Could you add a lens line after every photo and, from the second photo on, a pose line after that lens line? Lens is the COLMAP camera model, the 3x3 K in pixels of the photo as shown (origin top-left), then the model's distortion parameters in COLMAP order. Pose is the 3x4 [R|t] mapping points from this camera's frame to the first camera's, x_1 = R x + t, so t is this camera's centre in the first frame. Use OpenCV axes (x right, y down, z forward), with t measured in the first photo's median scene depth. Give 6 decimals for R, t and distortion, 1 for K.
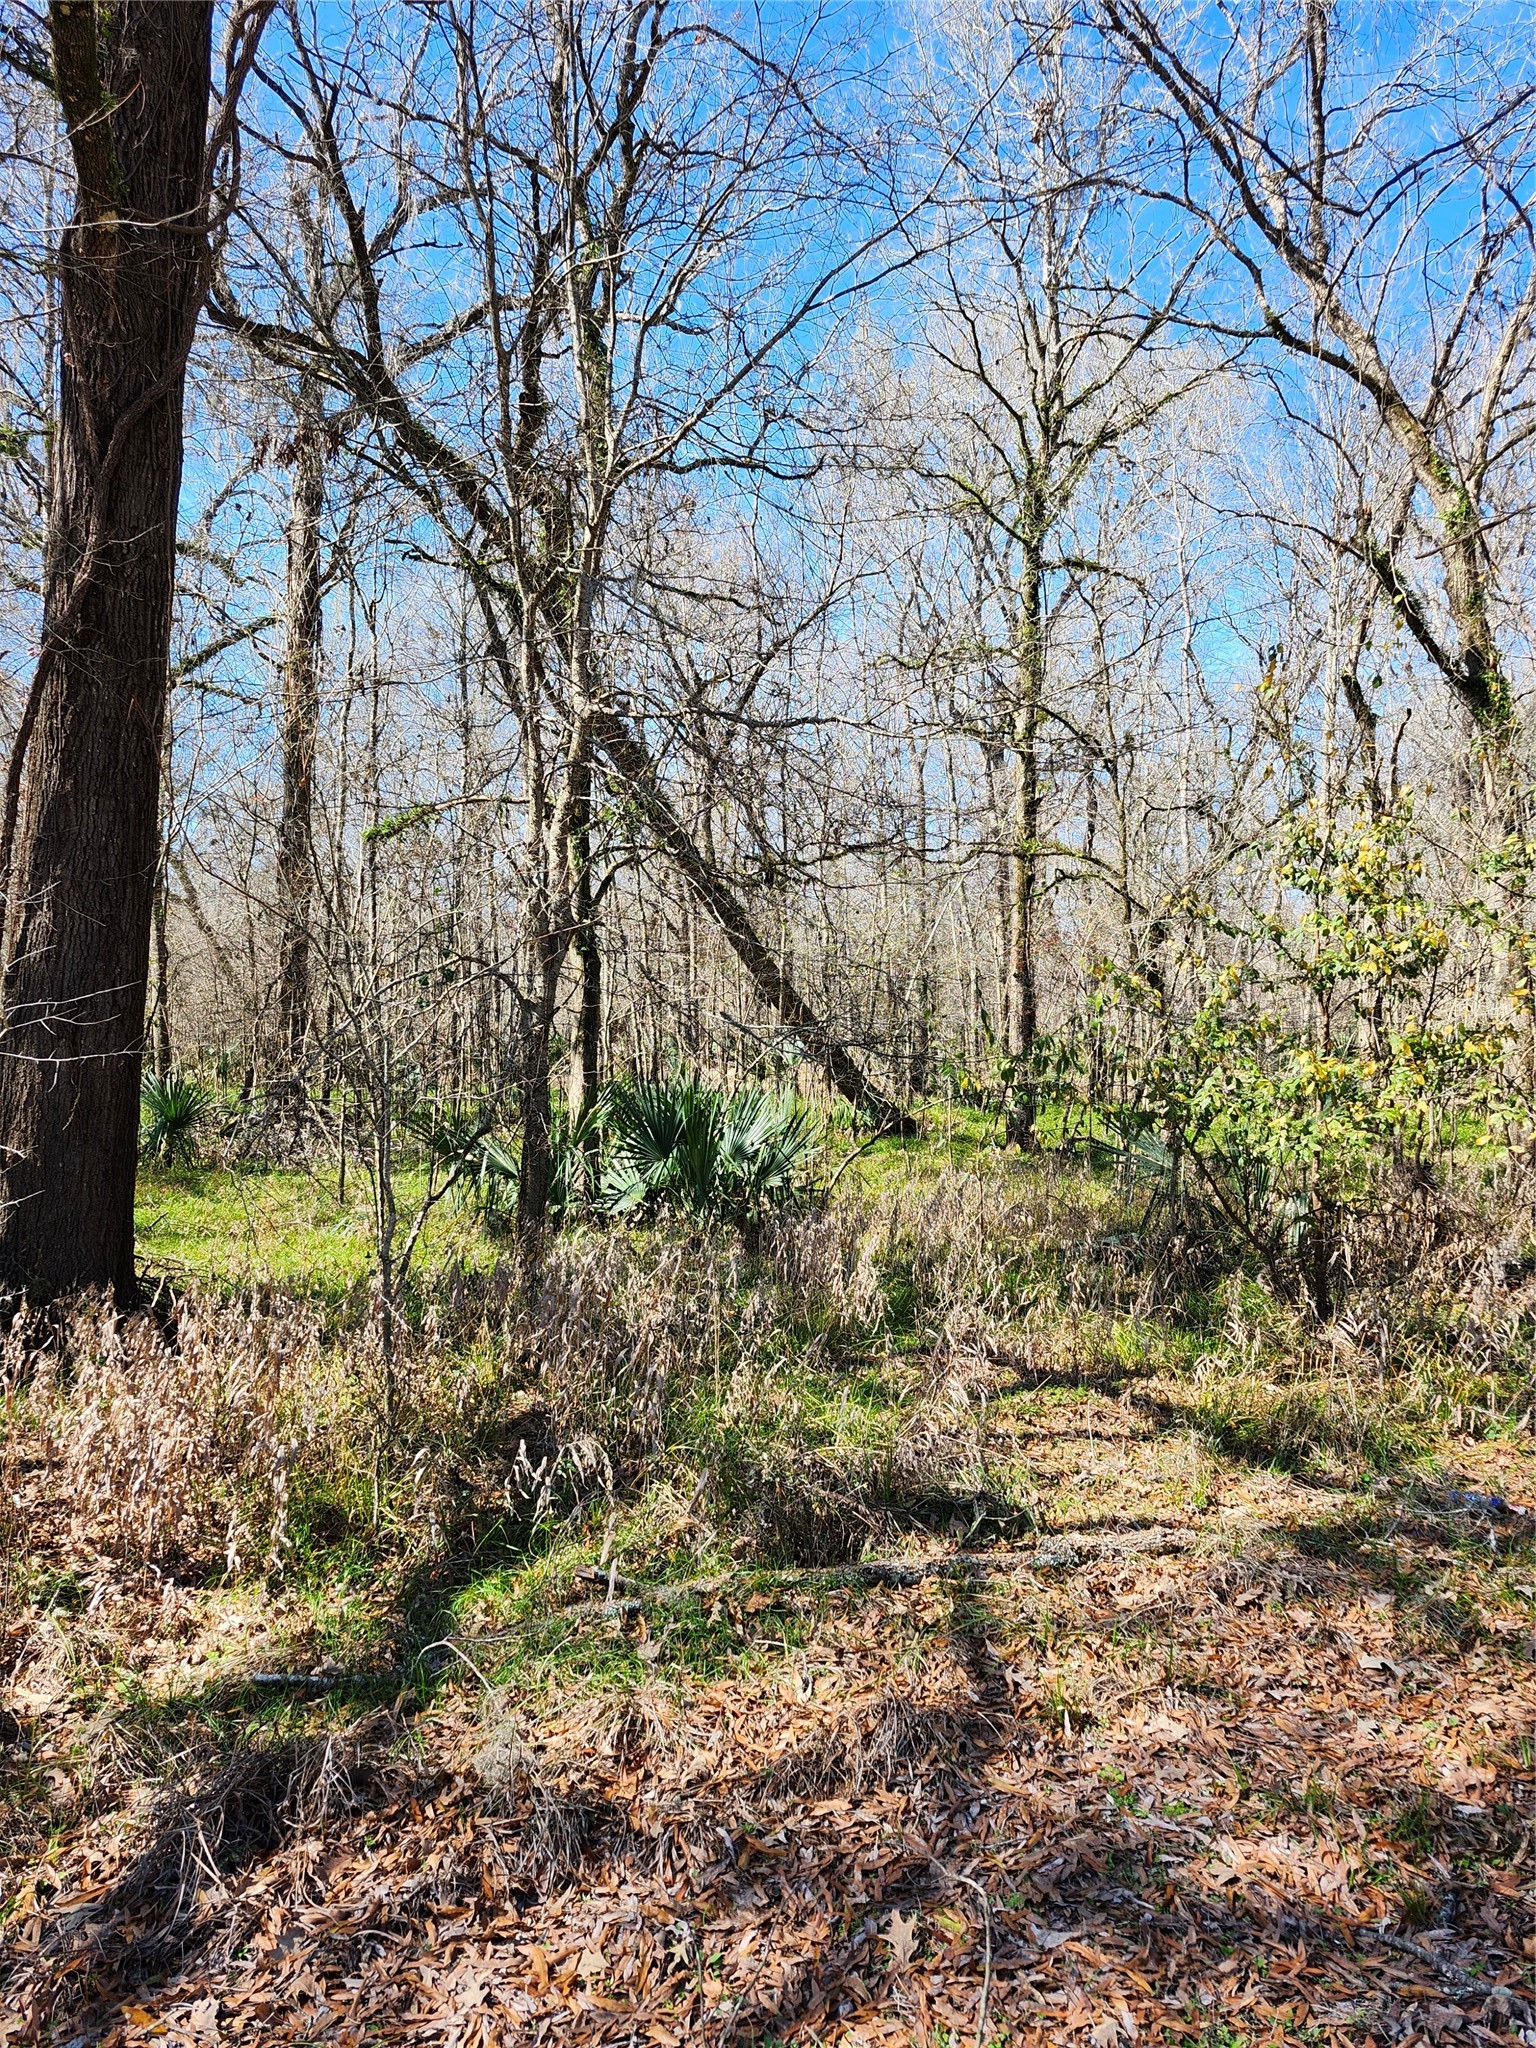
lens RADIAL K [[1423.9, 0, 773.5], [0, 1423.9, 1004.6], [0, 0, 1]] dist [0.045880, -0.038571]
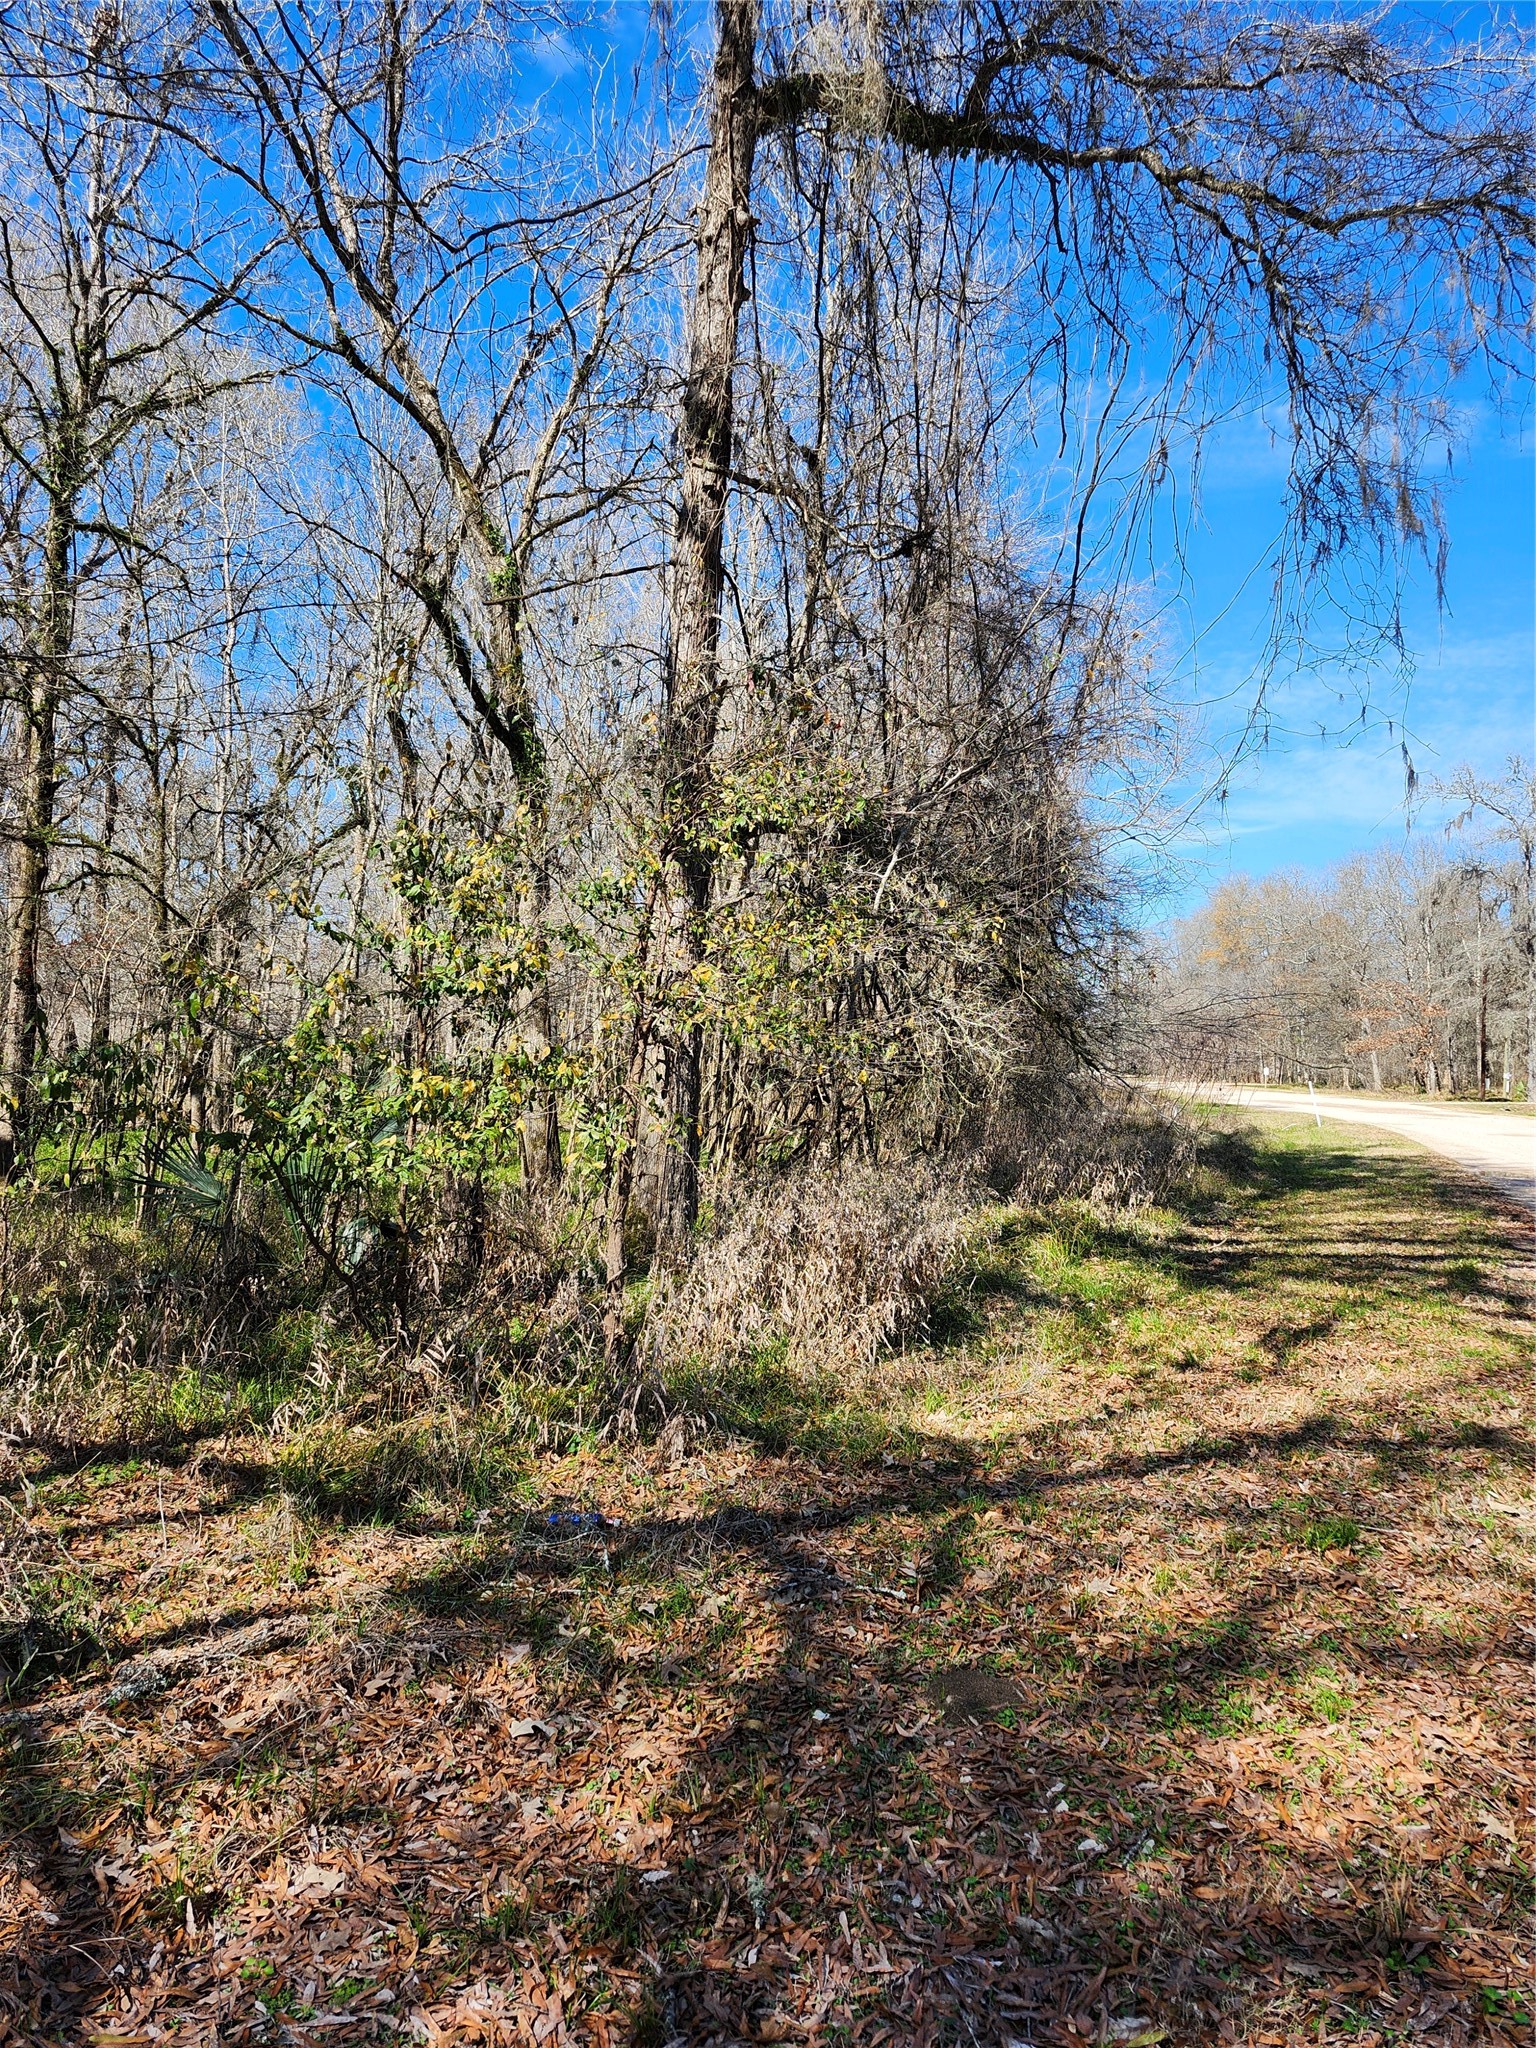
lens RADIAL K [[1423.9, 0, 746.4], [0, 1423.9, 1004.4], [0, 0, 1]] dist [0.045880, -0.038571]
pose [[0.790899, 0.055197, 0.609453, -0.040092], [-0.042920, 0.998475, -0.034731, 0.017350], [-0.610440, 0.001311, 0.792061, 0.139911]]
